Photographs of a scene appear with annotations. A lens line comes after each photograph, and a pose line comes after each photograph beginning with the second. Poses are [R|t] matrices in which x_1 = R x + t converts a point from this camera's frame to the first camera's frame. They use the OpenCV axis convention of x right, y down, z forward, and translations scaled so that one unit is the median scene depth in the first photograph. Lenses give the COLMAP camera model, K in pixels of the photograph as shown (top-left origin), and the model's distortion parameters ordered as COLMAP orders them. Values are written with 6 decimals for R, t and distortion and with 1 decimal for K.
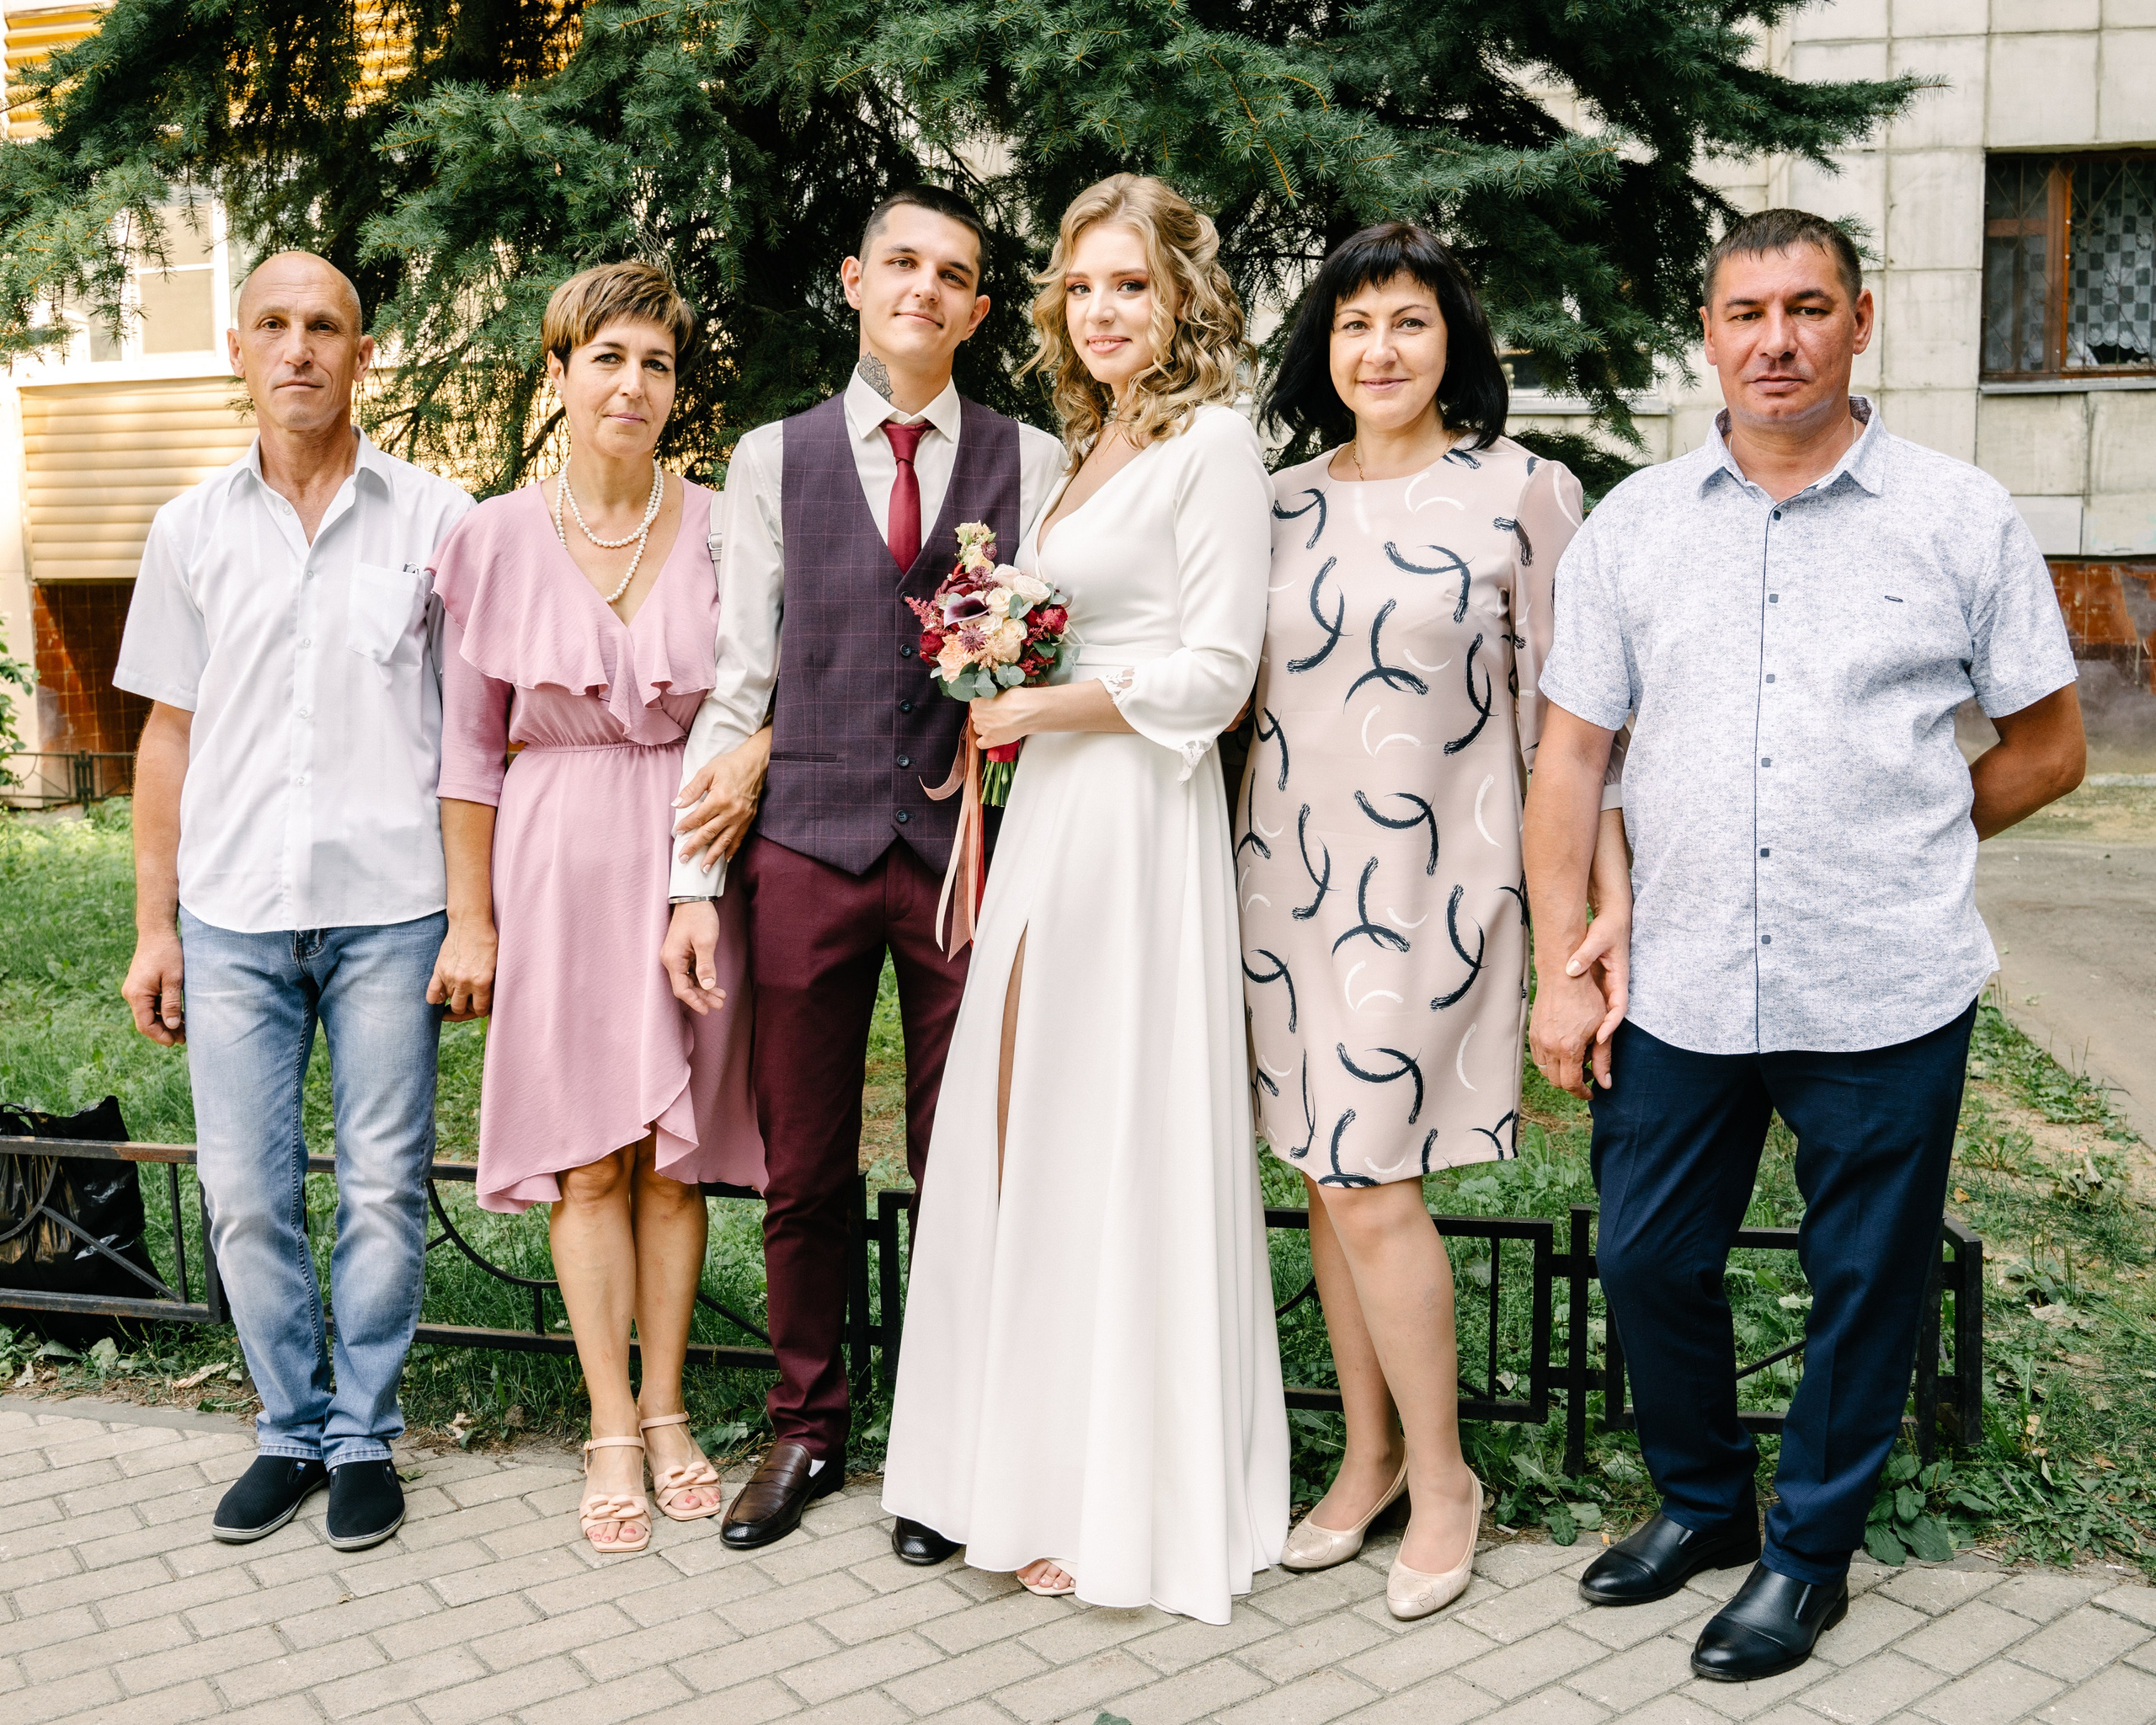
lens RADIAL K [[2142.8, 0, 1053.7], [0, 2142.8, 881.3], [0, 0, 1]] dist [-0.077641, 0.000000]
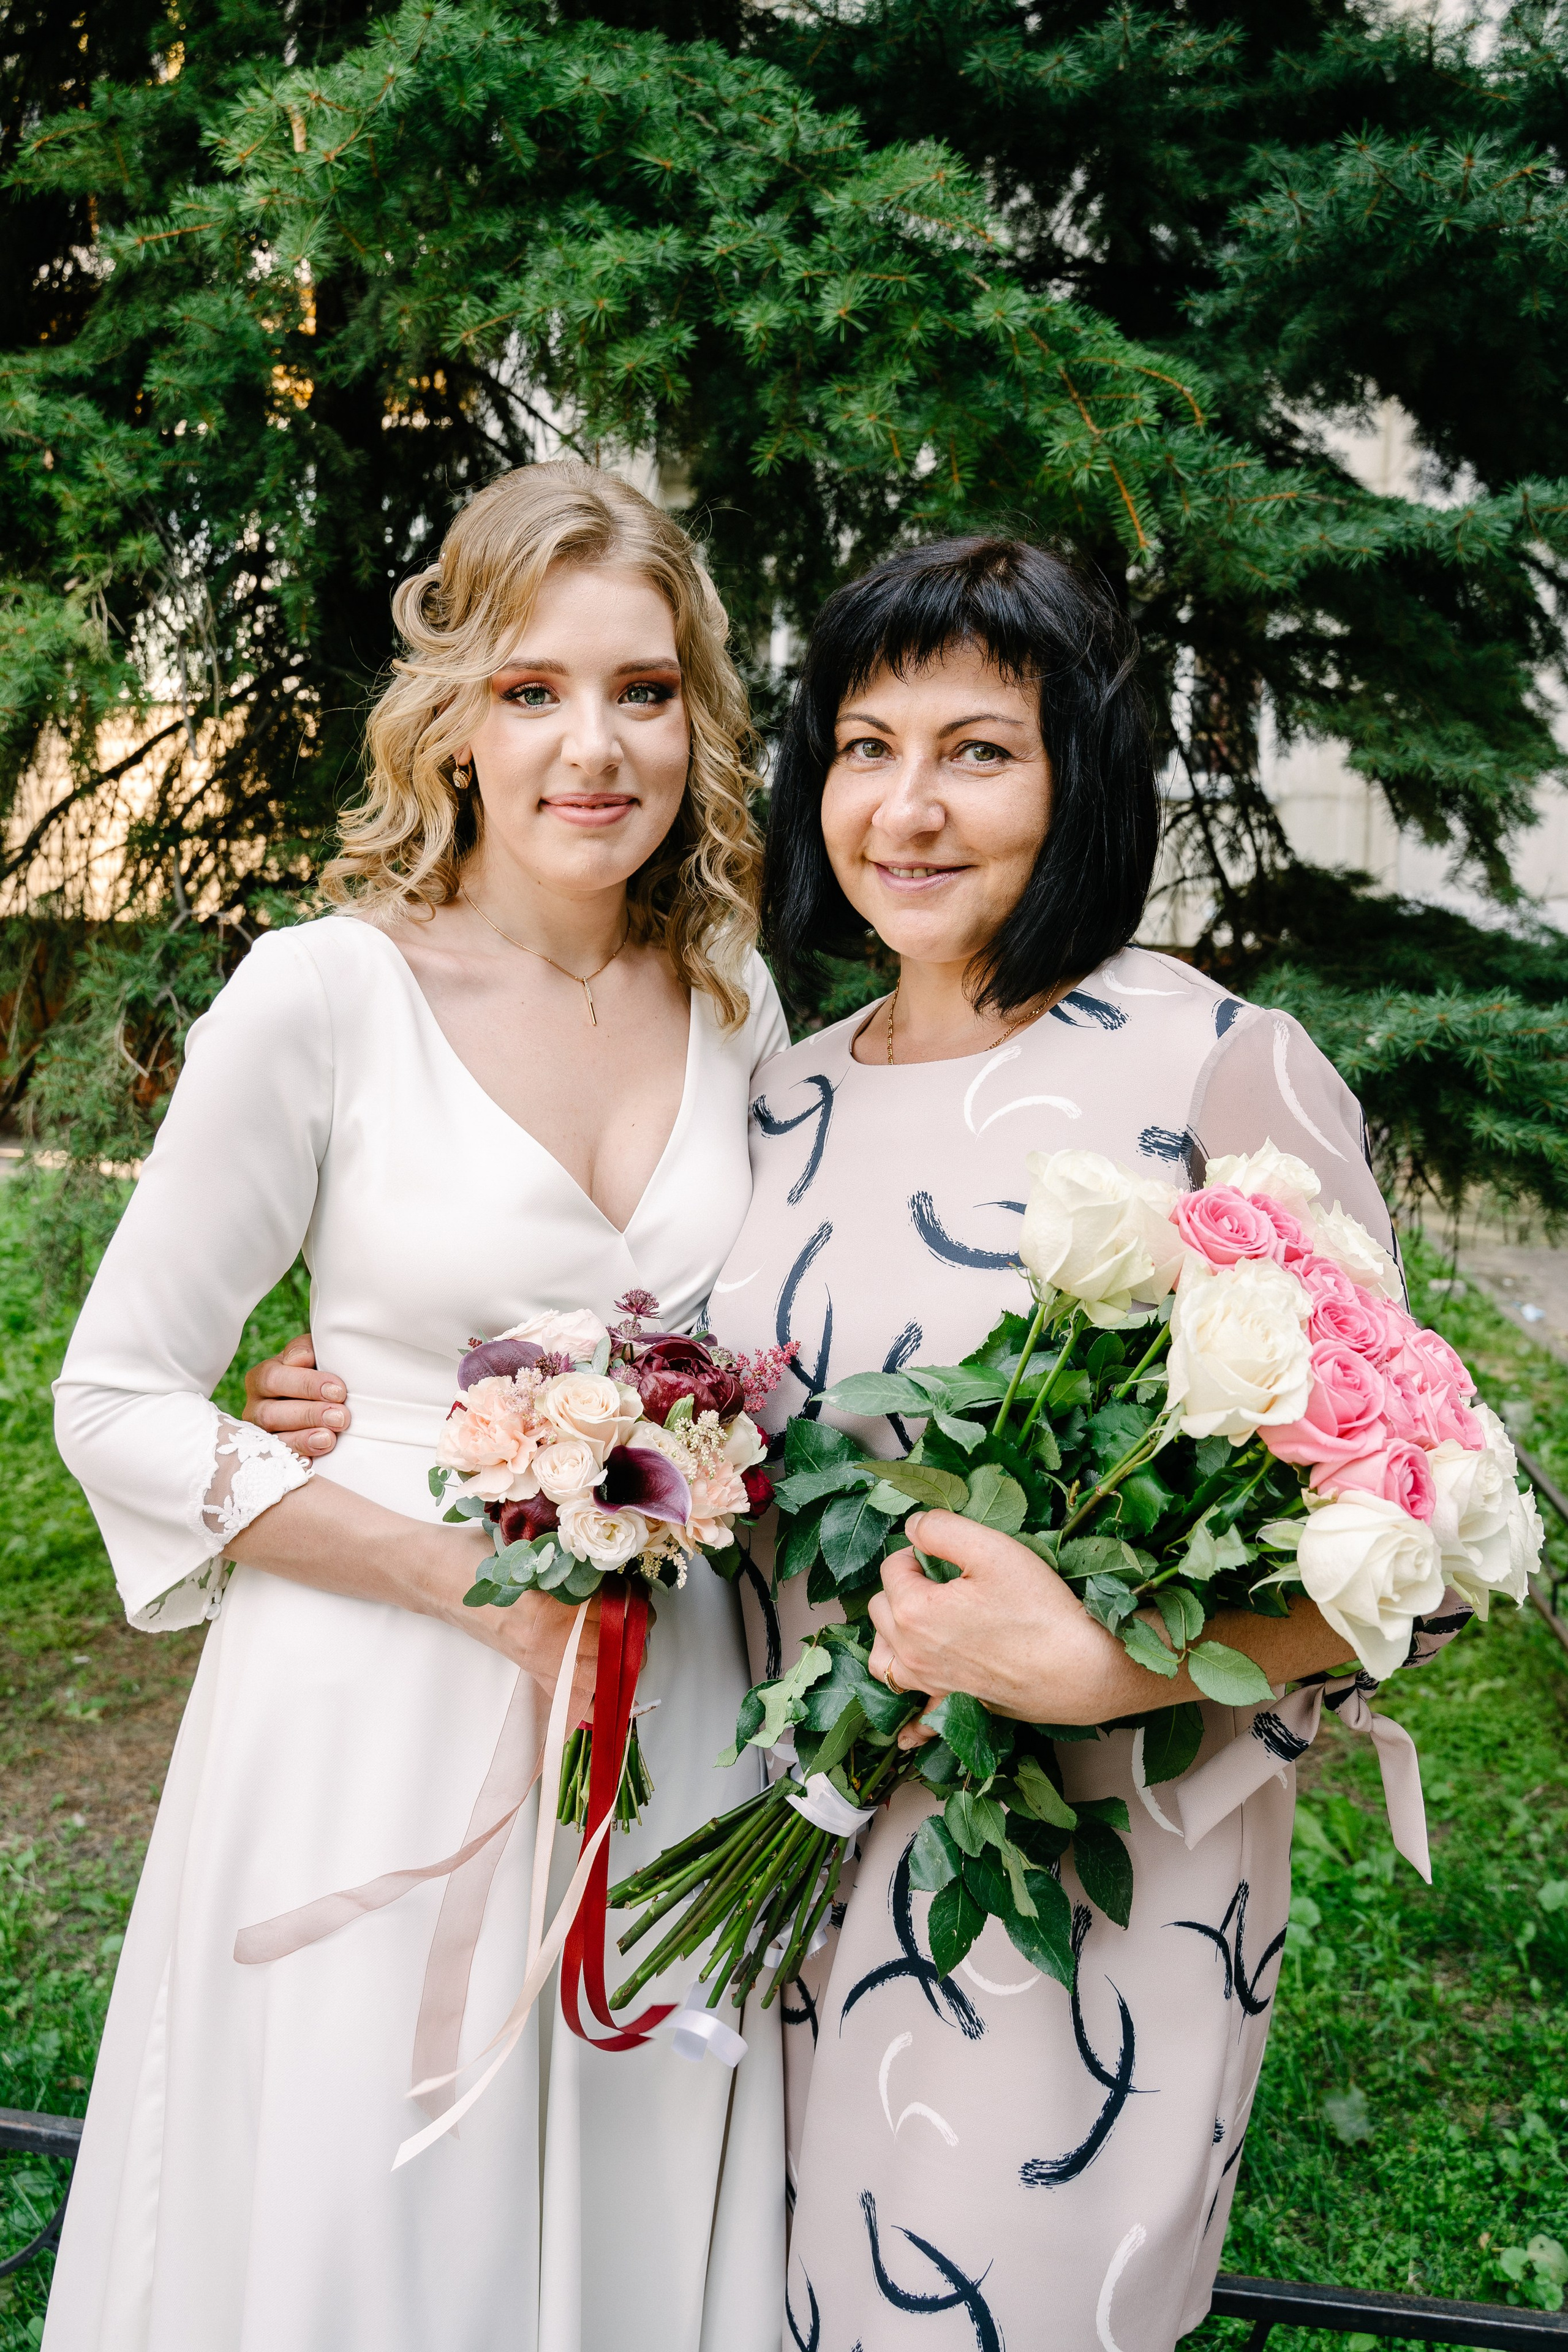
lens RADIAL K [[1971.5, 0, 756.6], [0, 1971.5, 1155.0], [0, 0, 1]] dist [-0.112220, 0.076797]
pose [[0.997540, 0.031934, 0.062408, -0.040714], [-0.030707, 0.999318, -0.020520, -0.116522], [-0.063020, 0.018553, 0.997840, 0.405837]]
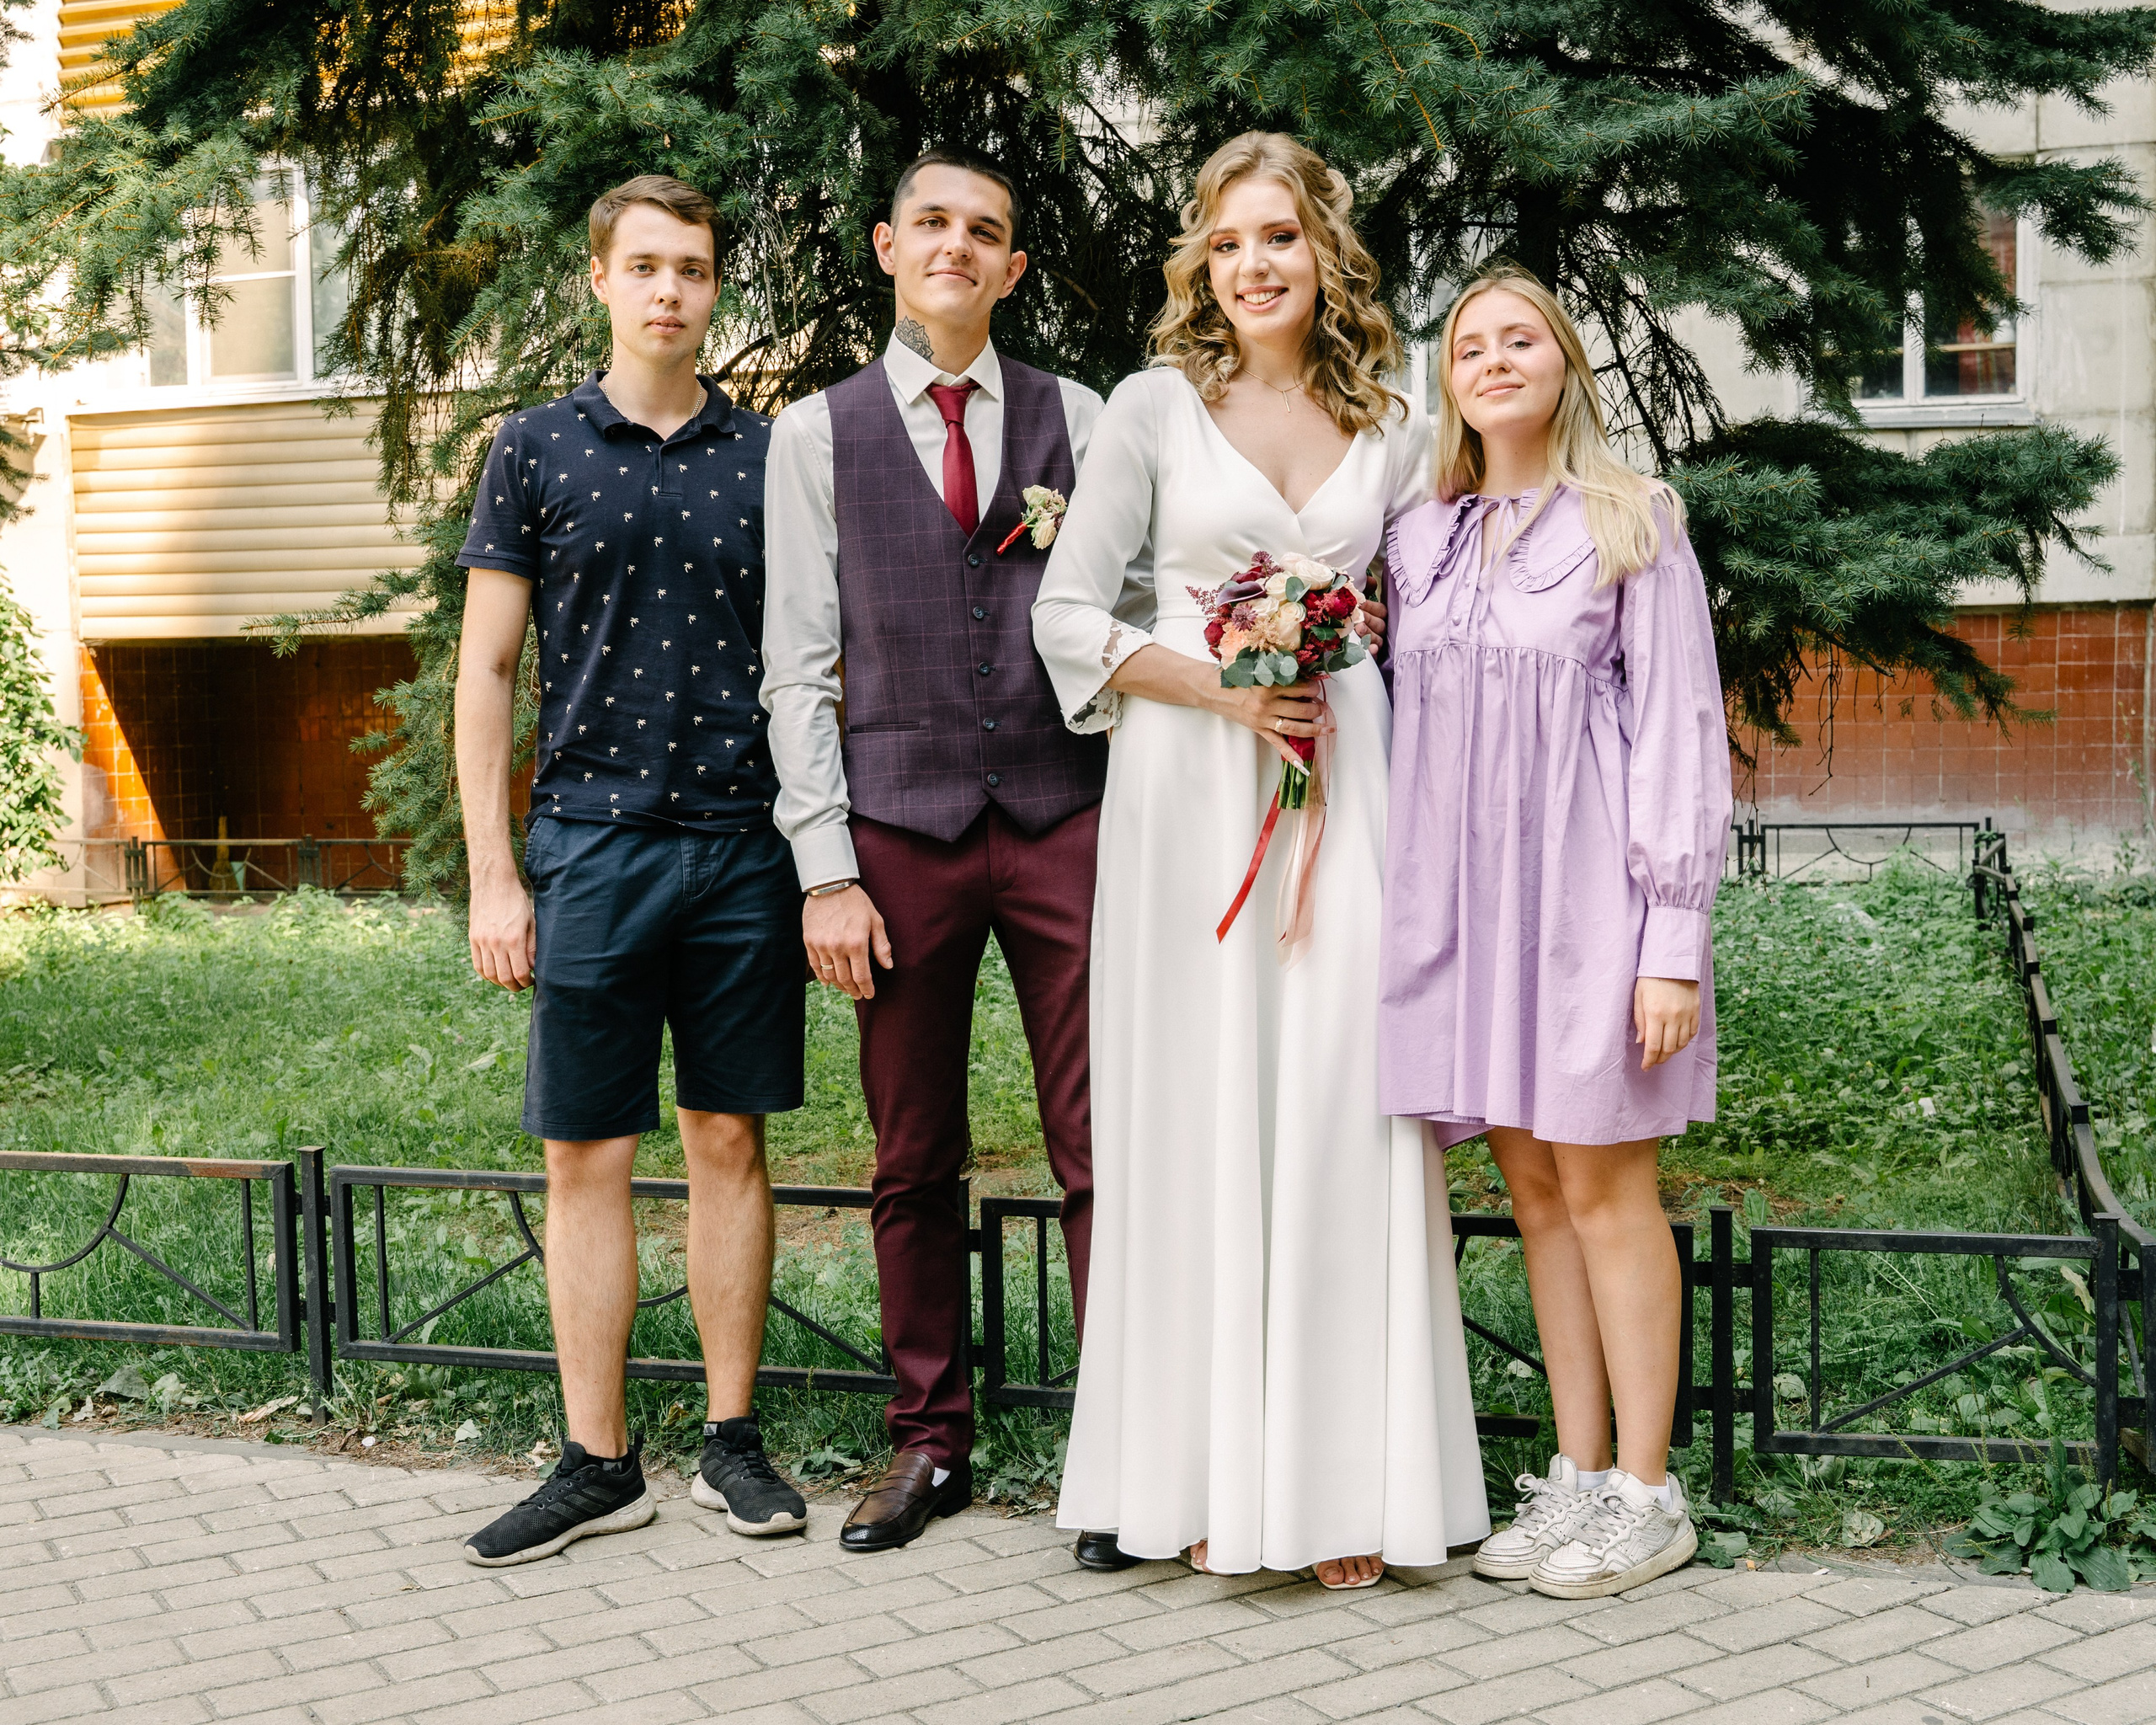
lens RADIAL K [[2755.6, 0, 1083.4], [0, 2755.6, 927.0], [0, 0, 1]] dist [-0.046890, 0.000000]
pose [[0.995808, 0.002135, -0.091438, 0.067486], [-0.006891, 0.998637, -0.051730, 0.080333], [0.091203, 0.052143, 0.994466, -0.191543]]
